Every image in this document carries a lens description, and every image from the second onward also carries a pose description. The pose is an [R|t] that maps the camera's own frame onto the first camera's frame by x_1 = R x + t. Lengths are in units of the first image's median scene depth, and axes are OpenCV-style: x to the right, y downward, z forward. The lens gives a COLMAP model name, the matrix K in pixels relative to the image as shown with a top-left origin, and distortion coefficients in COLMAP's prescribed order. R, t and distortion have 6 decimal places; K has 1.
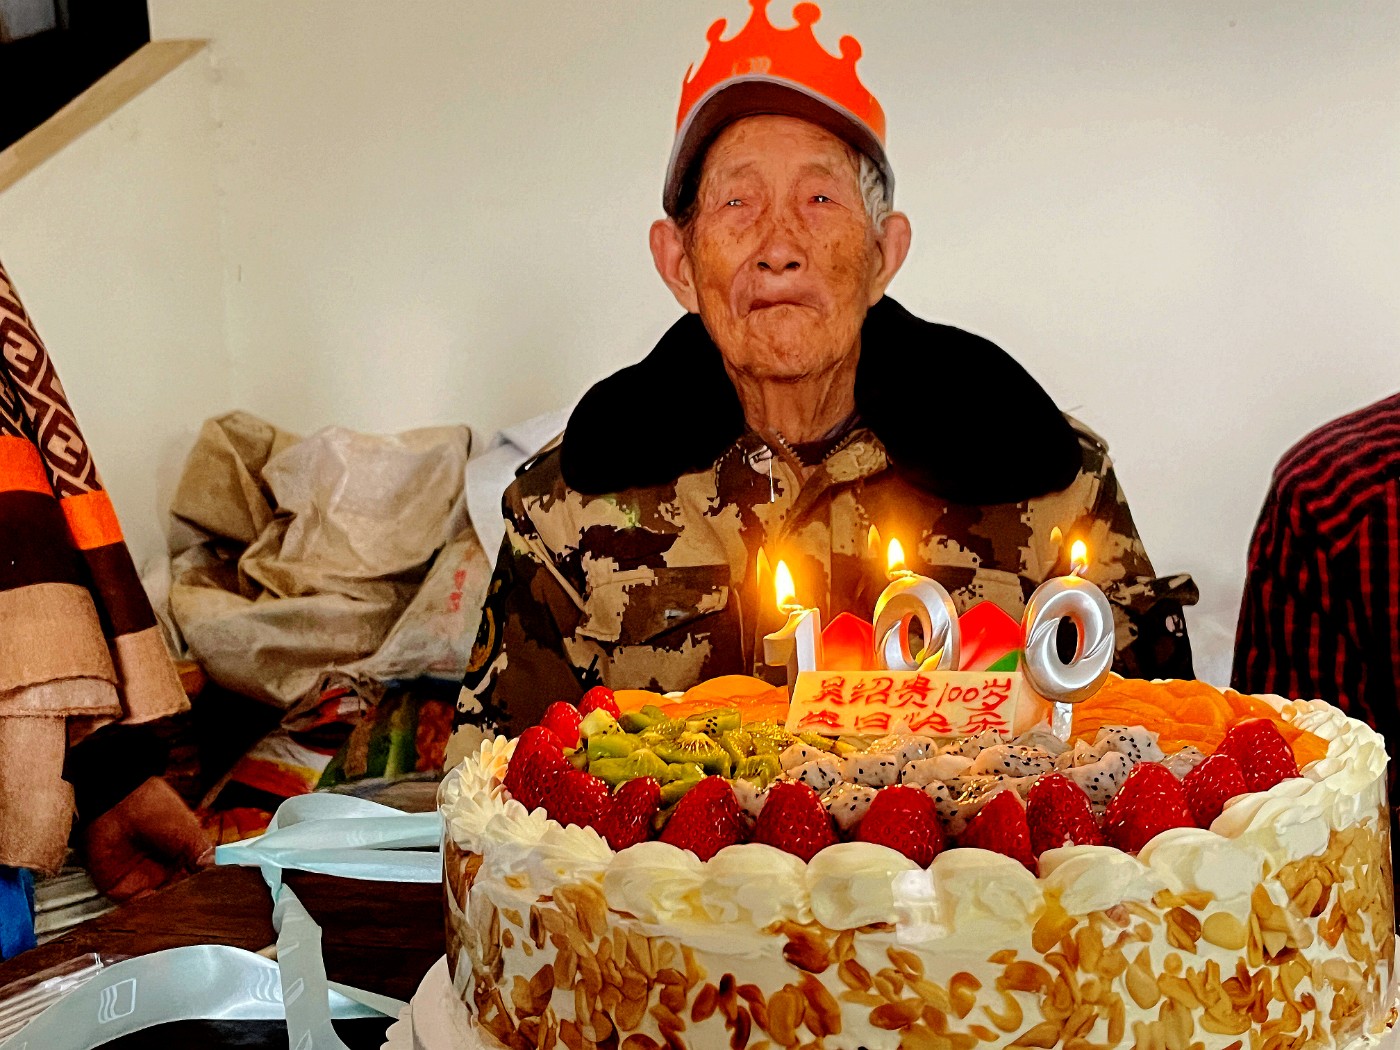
lens RADIAL K [[1778.8, 0, 700.0], [0, 1778.8, 525.0], [0, 0, 1]] dist [-0.002548, -0.027345]
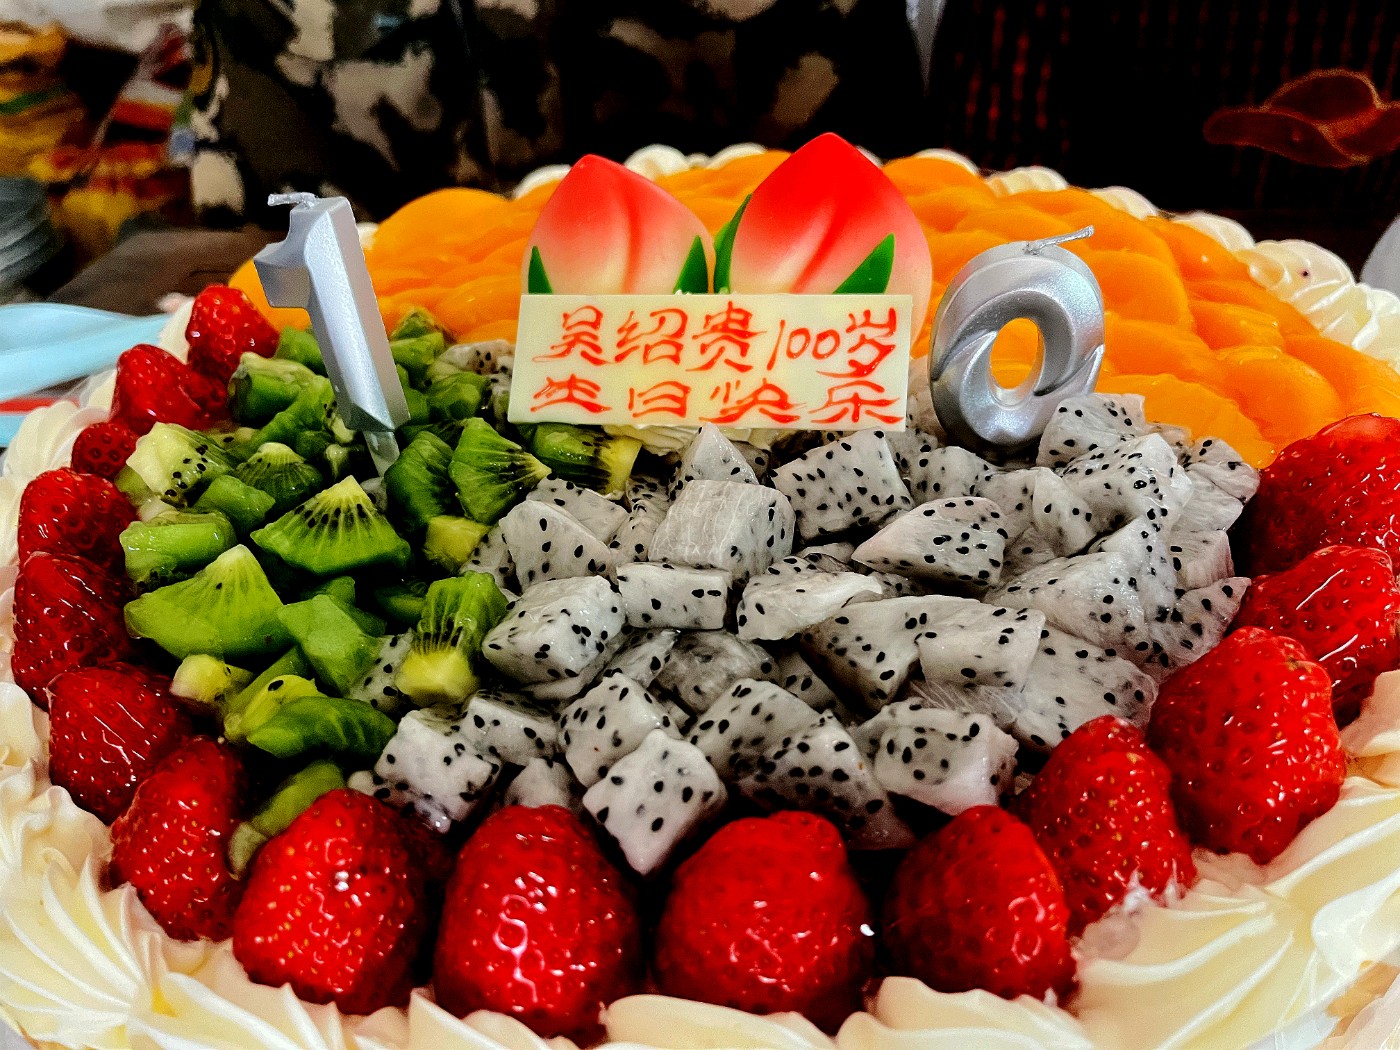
lens RADIAL K [[1046.3, 0, 744.4], [0, 1046.3, 525.1], [0, 0, 1]] dist [0.006749, -0.061379]
pose [[0.977471, -0.147427, 0.151052, 0.067239], [0.037747, 0.826201, 0.562109, -0.045534], [-0.207669, -0.543743, 0.813152, 0.699017]]
